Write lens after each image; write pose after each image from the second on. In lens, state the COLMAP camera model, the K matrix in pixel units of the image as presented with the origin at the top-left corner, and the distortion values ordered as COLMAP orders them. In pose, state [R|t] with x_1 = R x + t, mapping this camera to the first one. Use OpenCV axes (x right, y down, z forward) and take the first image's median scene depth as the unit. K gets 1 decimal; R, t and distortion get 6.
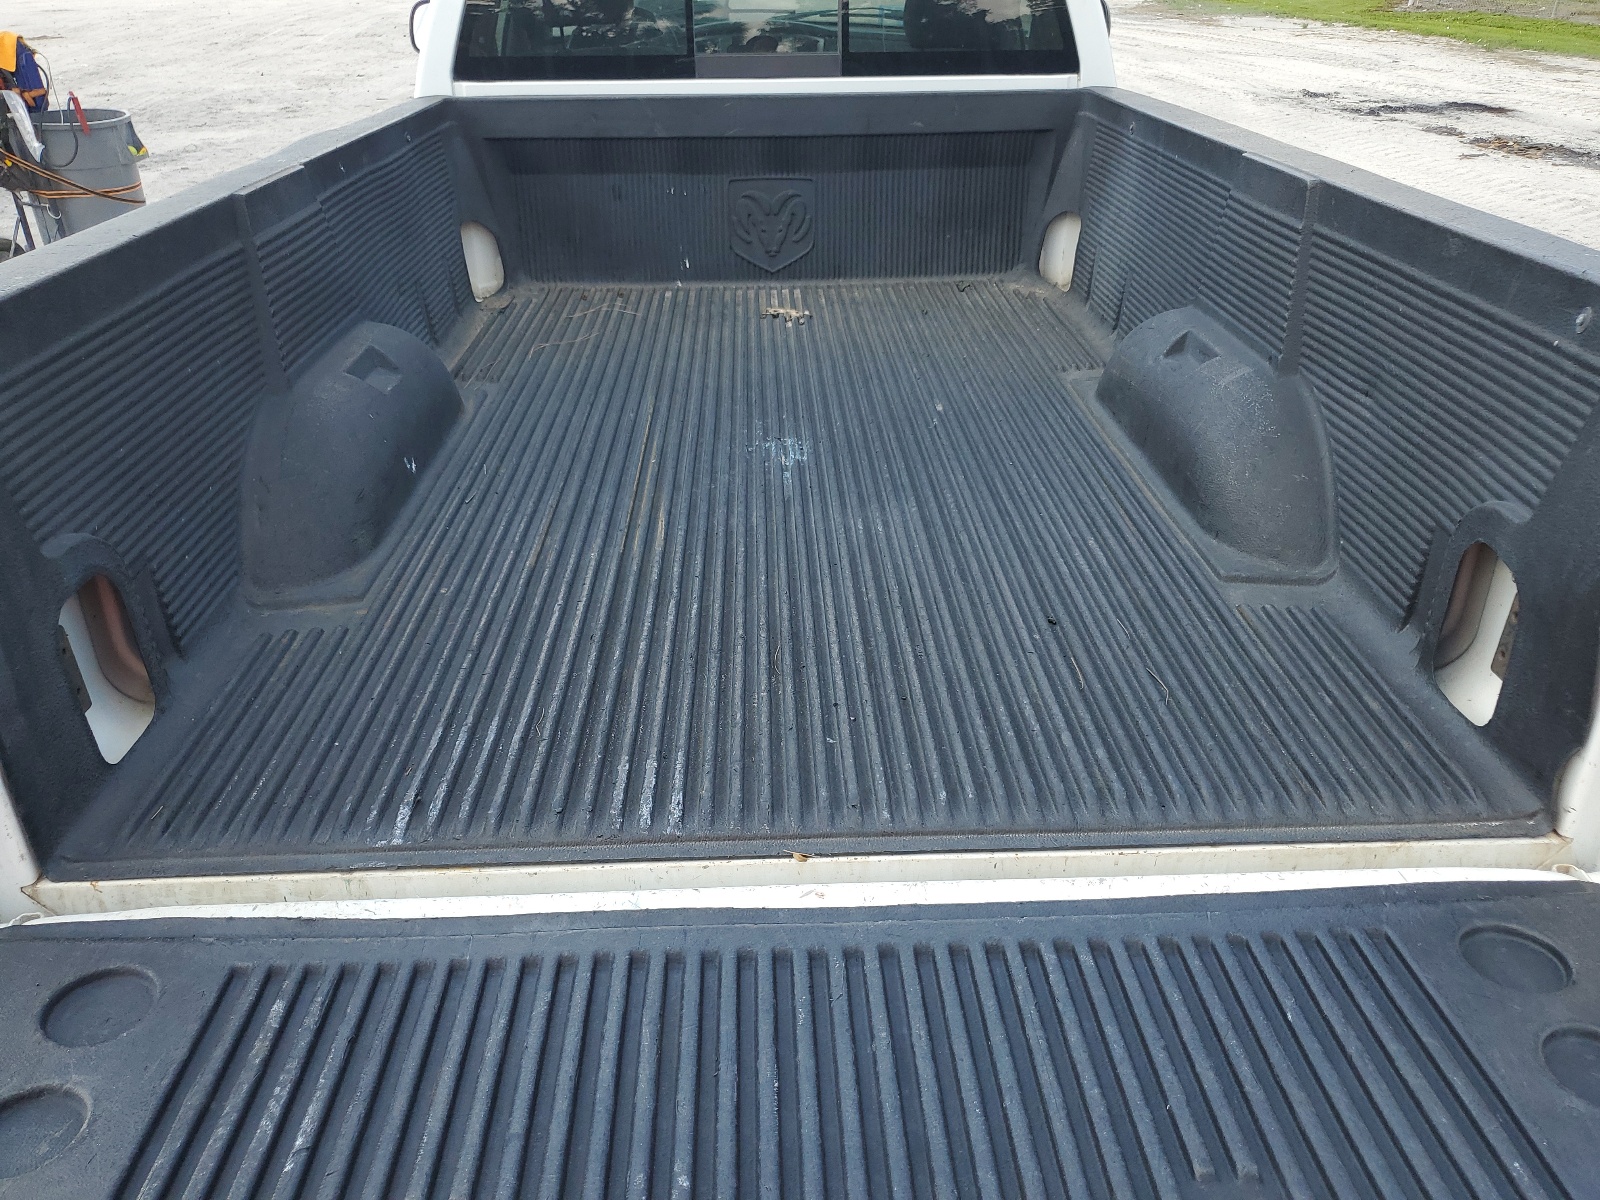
lens RADIAL K [[1294.4, 0, 772.0], [0, 1294.4, 598.5], [0, 0, 1]] dist [0.012008, 0.003540]
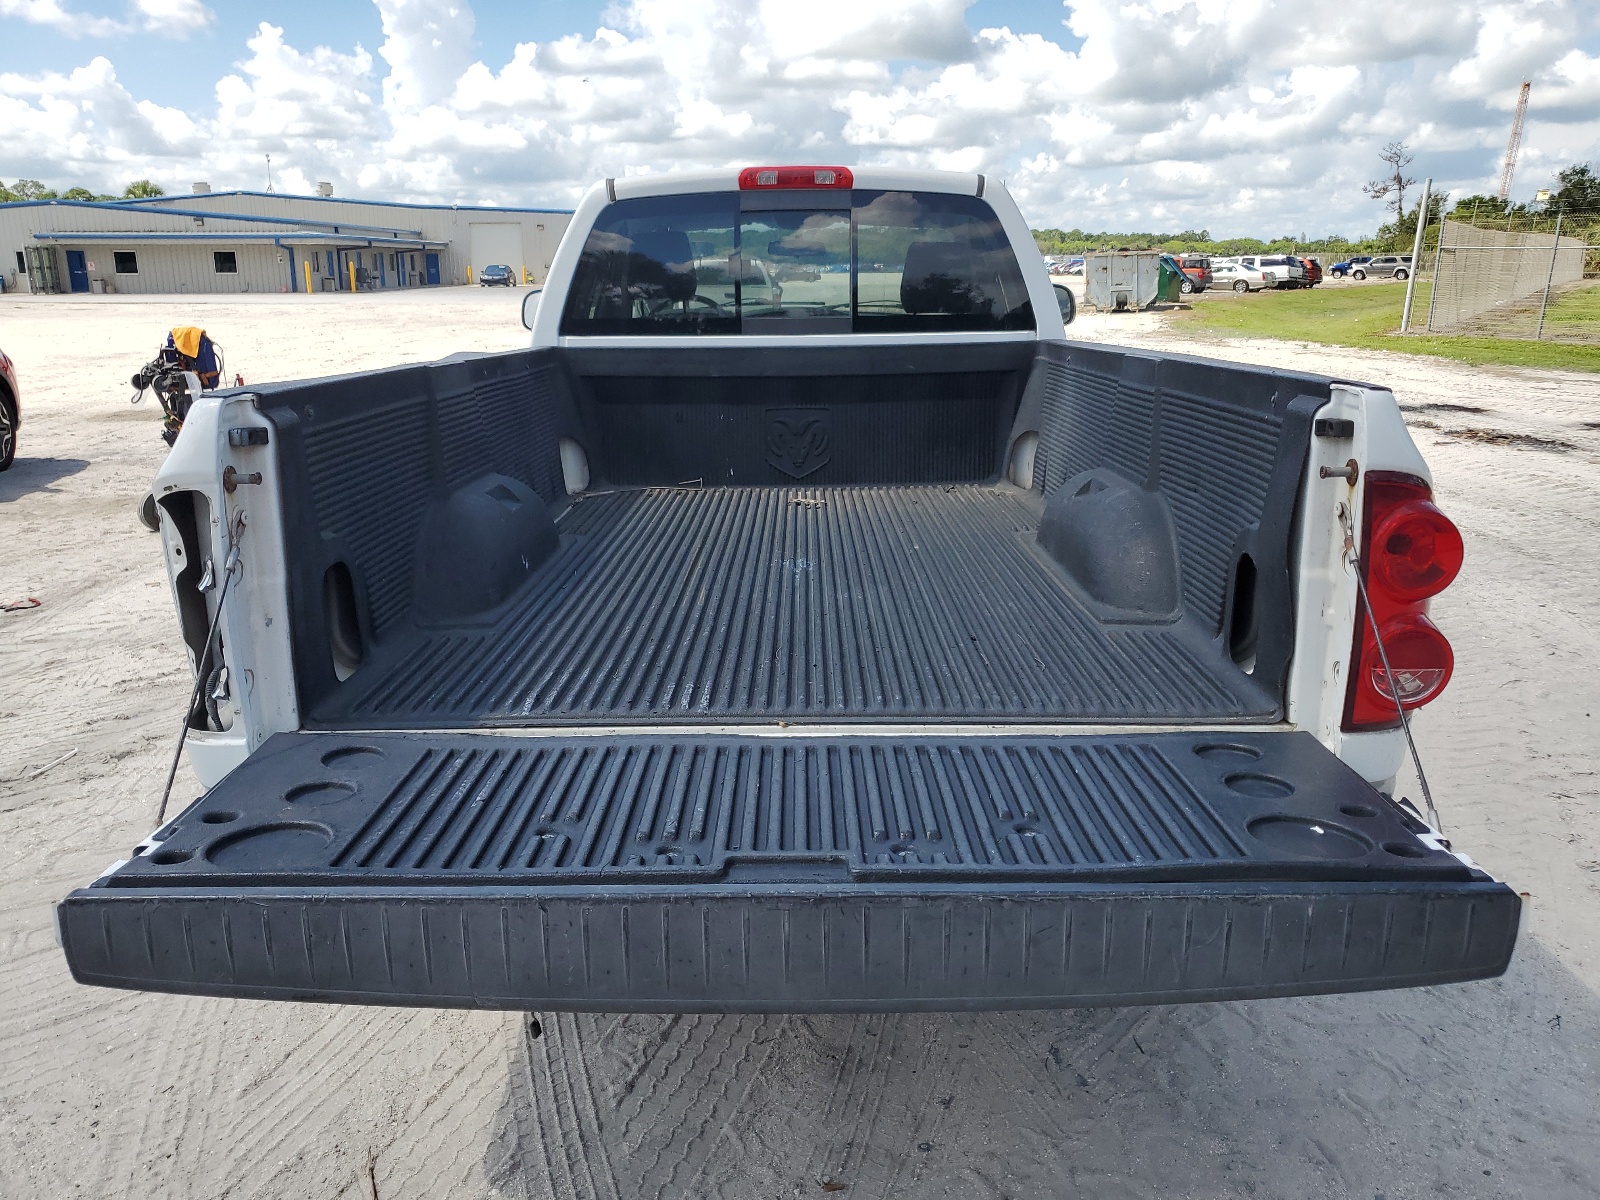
lens RADIAL K [[1216.6, 0, 760.7], [0, 1216.6, 602.7], [0, 0, 1]] dist [0.084987, -0.097898]
pose [[0.998905, 0.008312, -0.046038, 0.034125], [-0.017741, 0.977886, -0.208385, 0.205051], [0.043288, 0.208974, 0.976963, -0.257881]]
